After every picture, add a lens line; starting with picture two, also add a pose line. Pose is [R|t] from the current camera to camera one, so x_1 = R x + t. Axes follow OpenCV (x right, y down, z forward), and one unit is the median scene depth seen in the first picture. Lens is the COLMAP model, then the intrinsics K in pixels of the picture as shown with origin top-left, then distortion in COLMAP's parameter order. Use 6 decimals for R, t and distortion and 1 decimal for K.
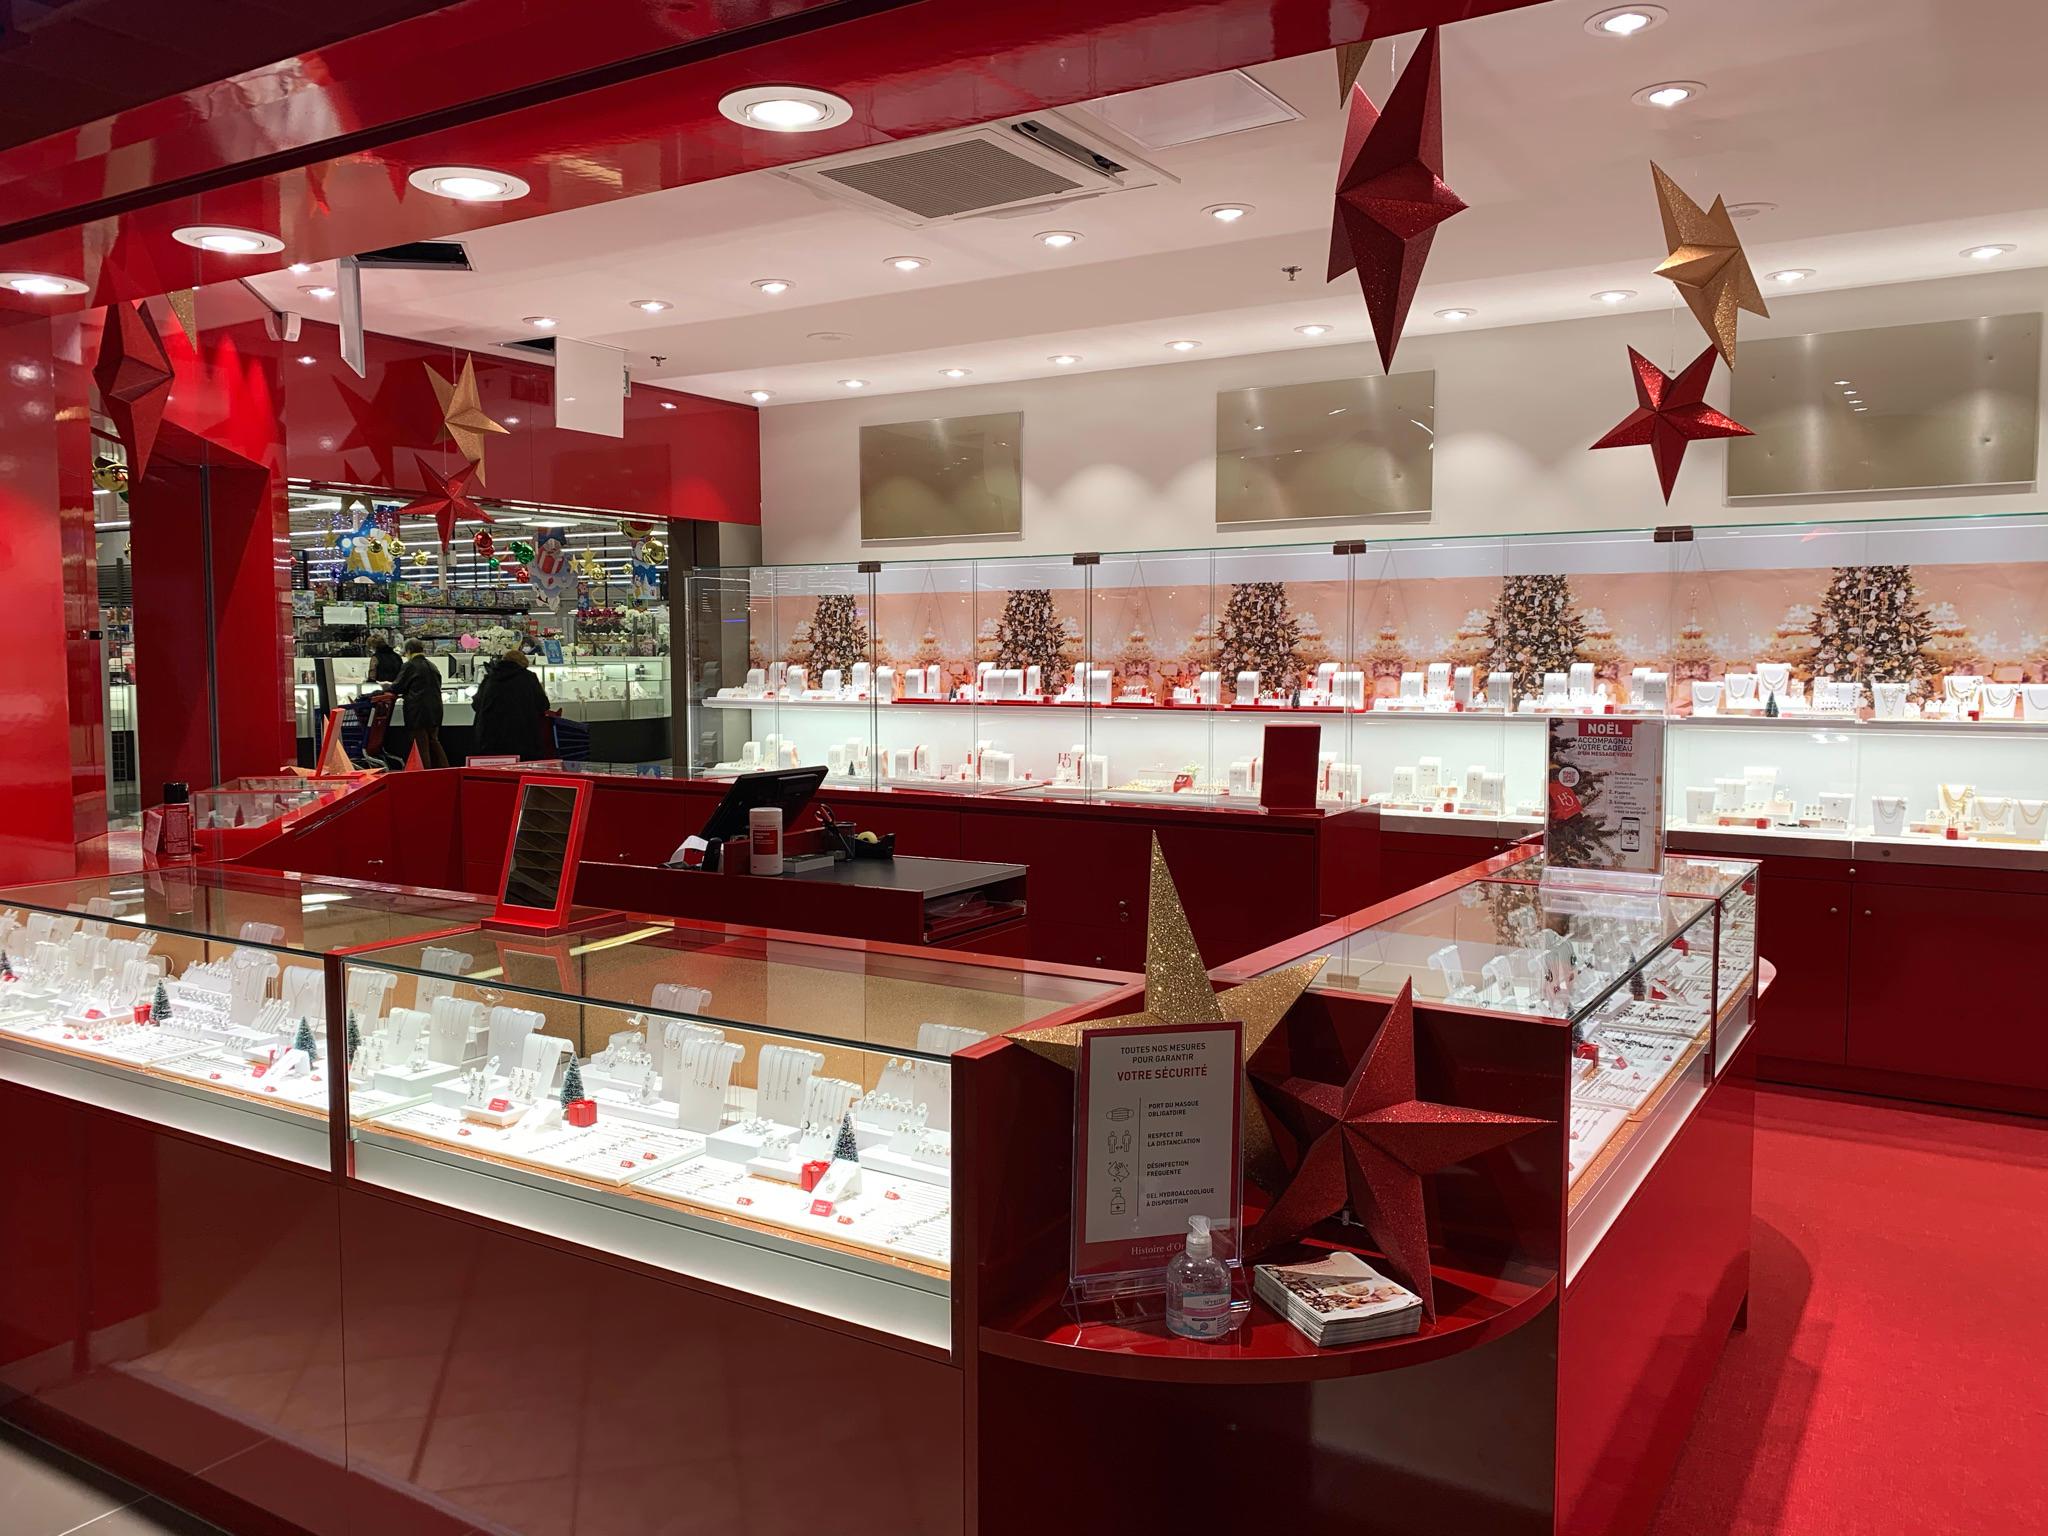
lens RADIAL K [[1557.4, 0, 1007.5], [0, 1557.4, 761.6], [0, 0, 1]] dist [0.042536, -0.073435]
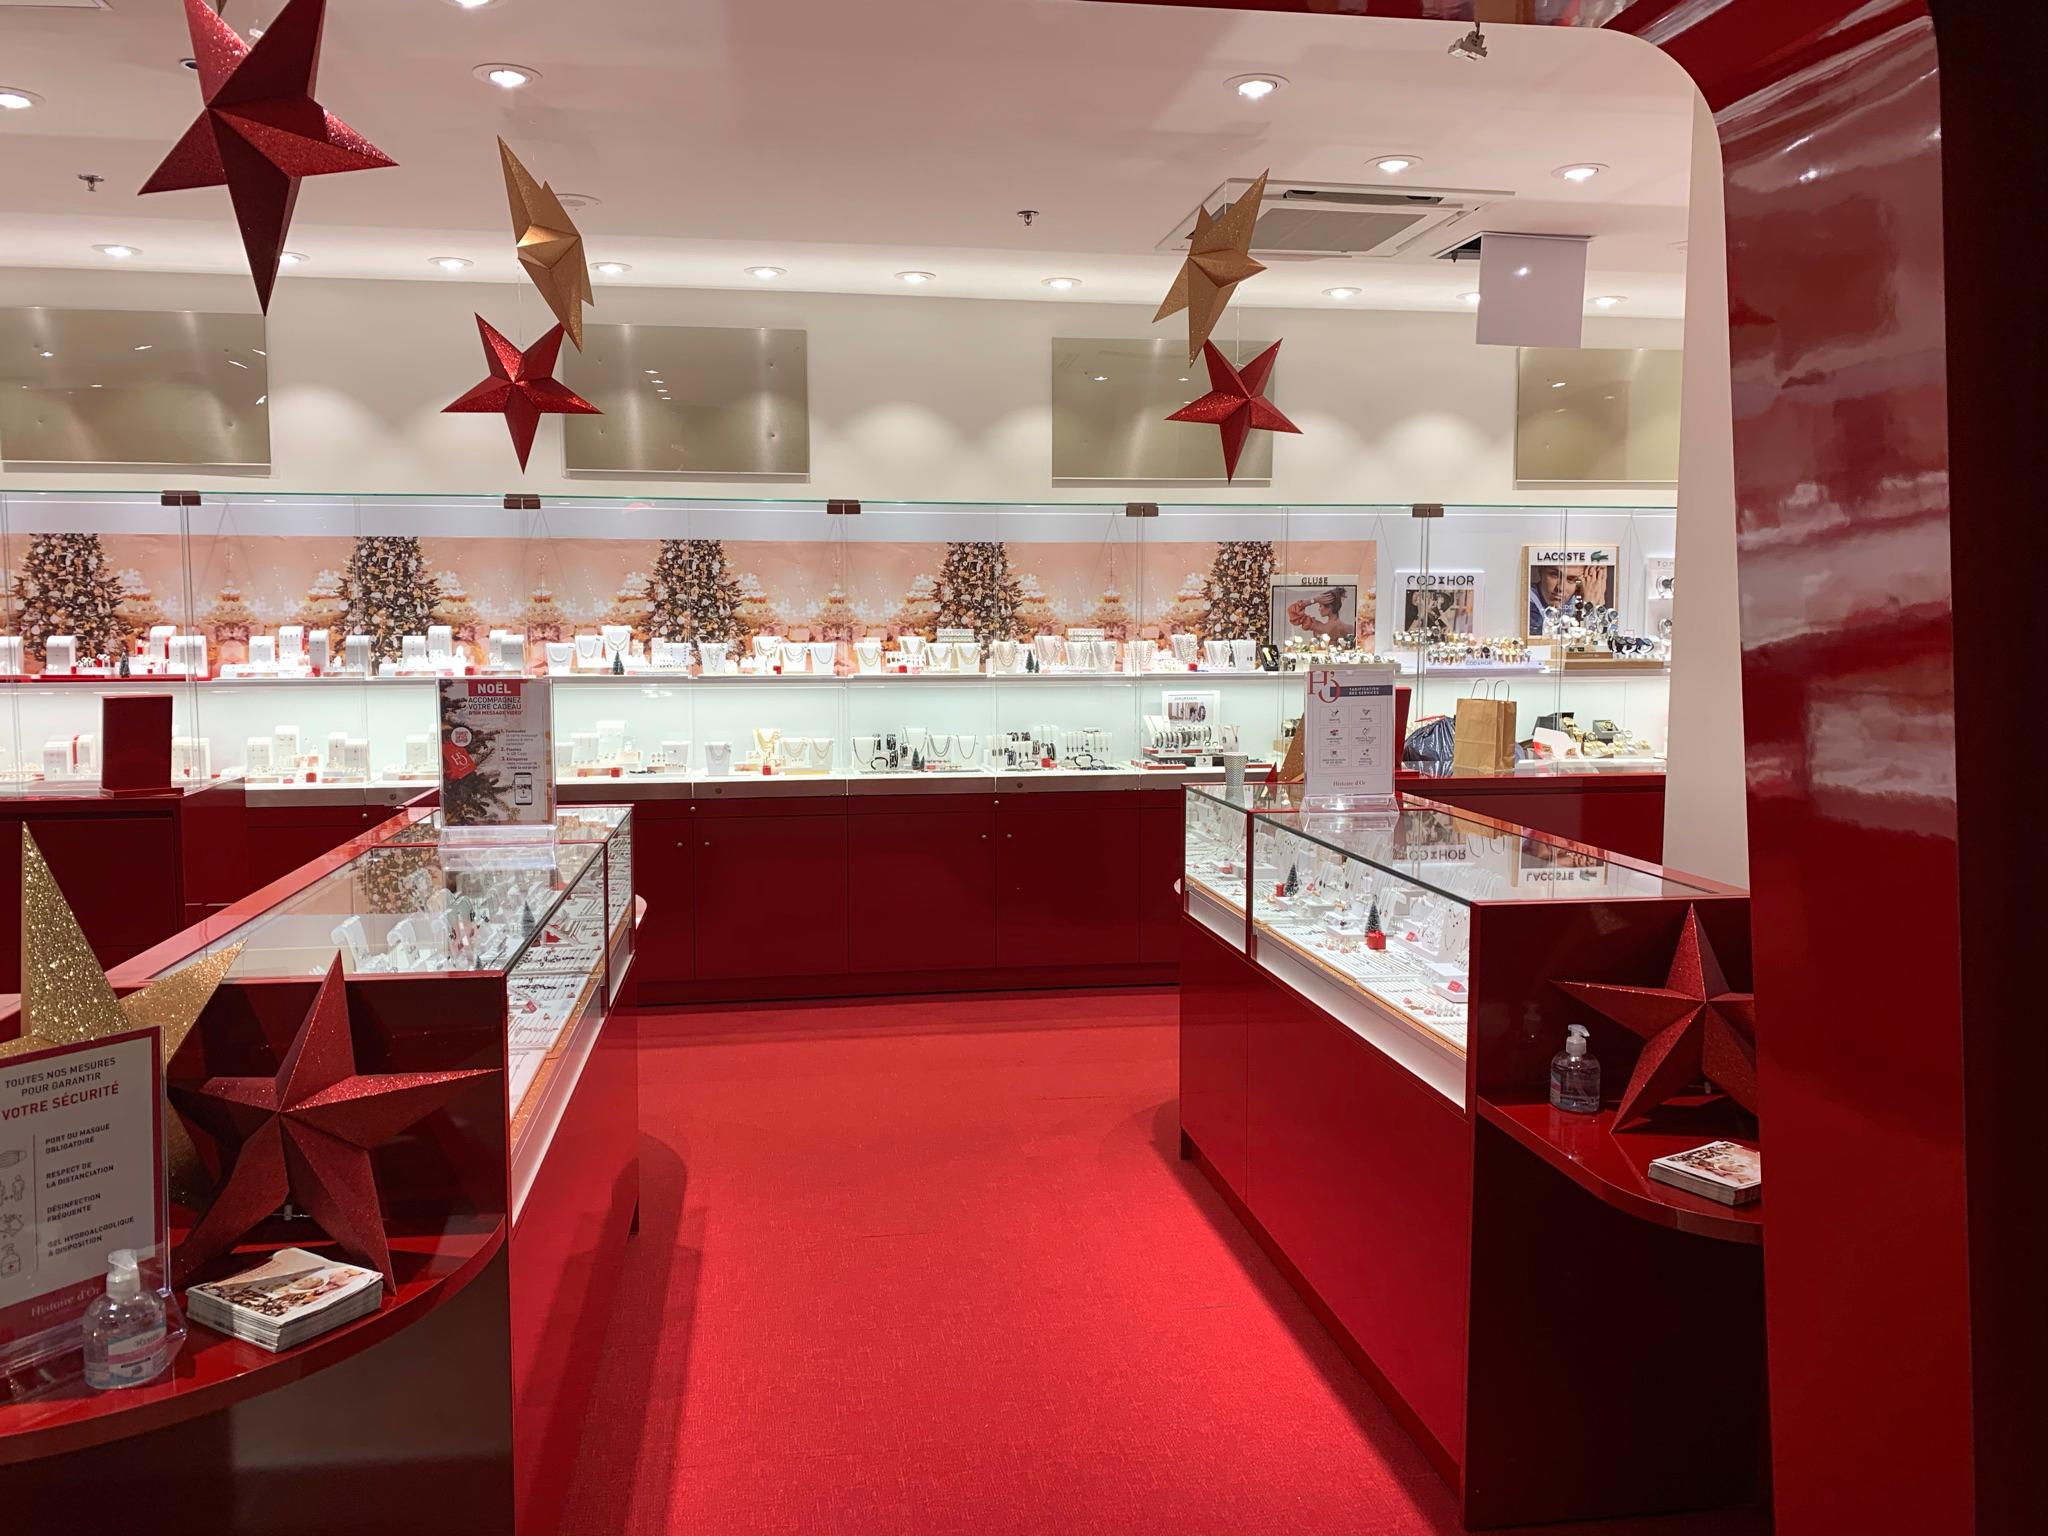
lens RADIAL K [[1557.4, 0, 1007.5], [0, 1557.4, 761.6], [0, 0, 1]] dist [0.042536, -0.073435]
pose [[0.751098, -0.060403, 0.657422, -0.028051], [0.044884, 0.998174, 0.040432, 0.000139], [-0.658663, -0.000861, 0.752437, 0.000394]]
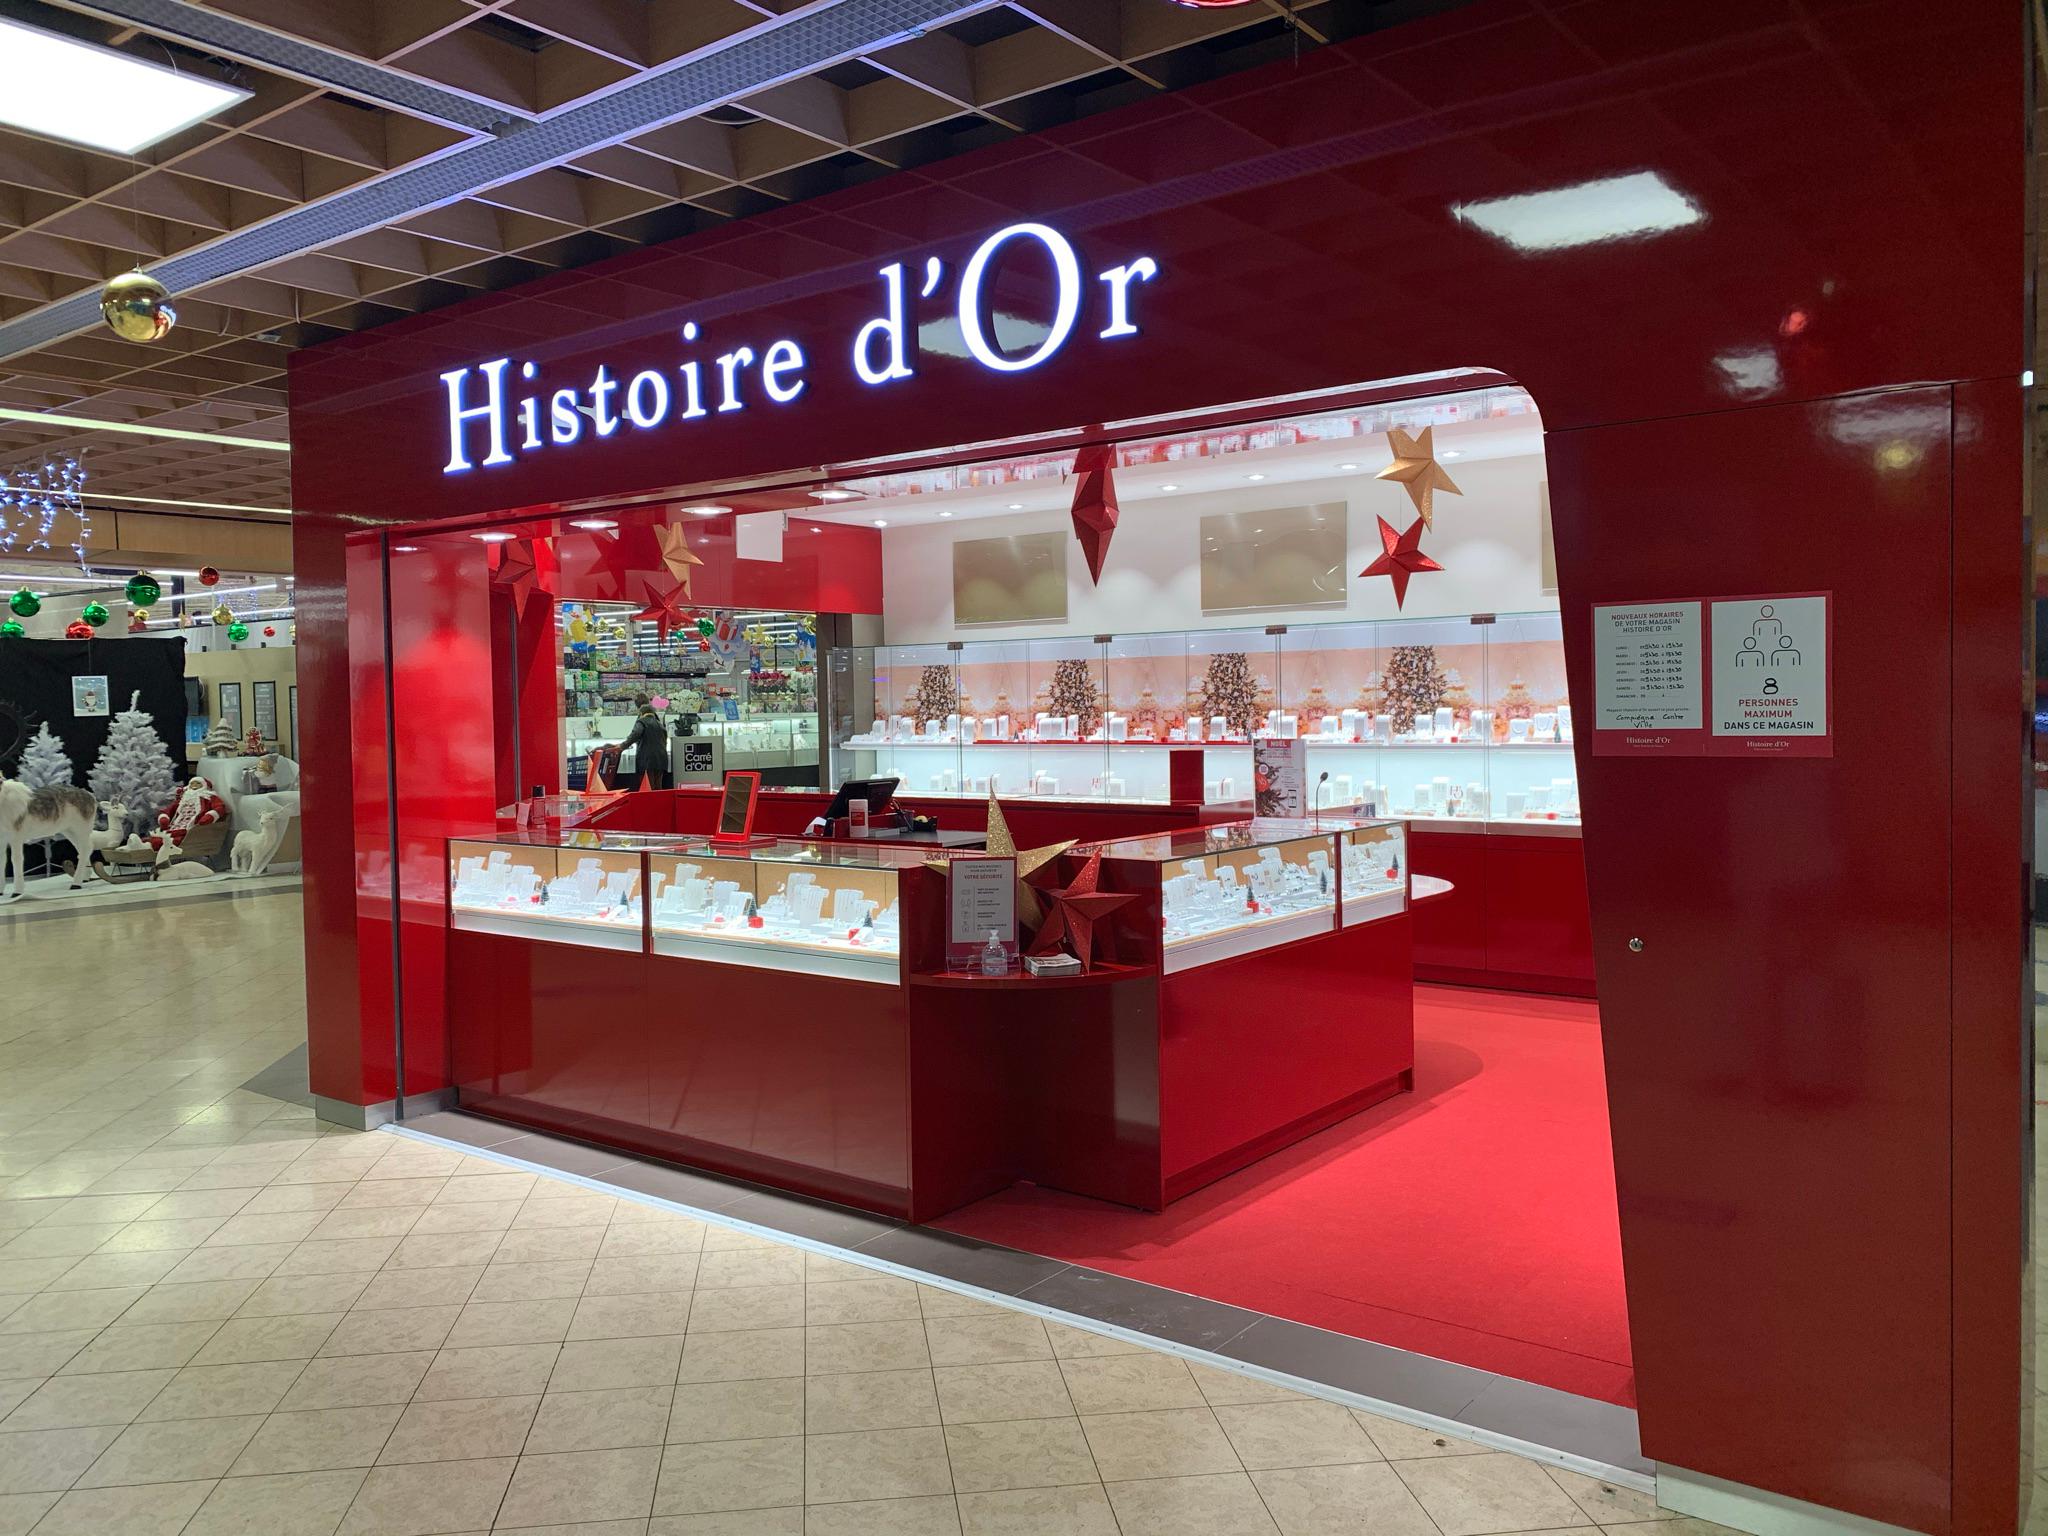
lens RADIAL K [[1557.4, 0, 1007.5], [0, 1557.4, 761.6], [0, 0, 1]] dist [0.042536, -0.073435]
pose [[0.994462, -0.011521, -0.104465, 0.131248], [0.008051, 0.999404, -0.033576, 0.032888], [0.104789, 0.032549, 0.993962, -0.484242]]
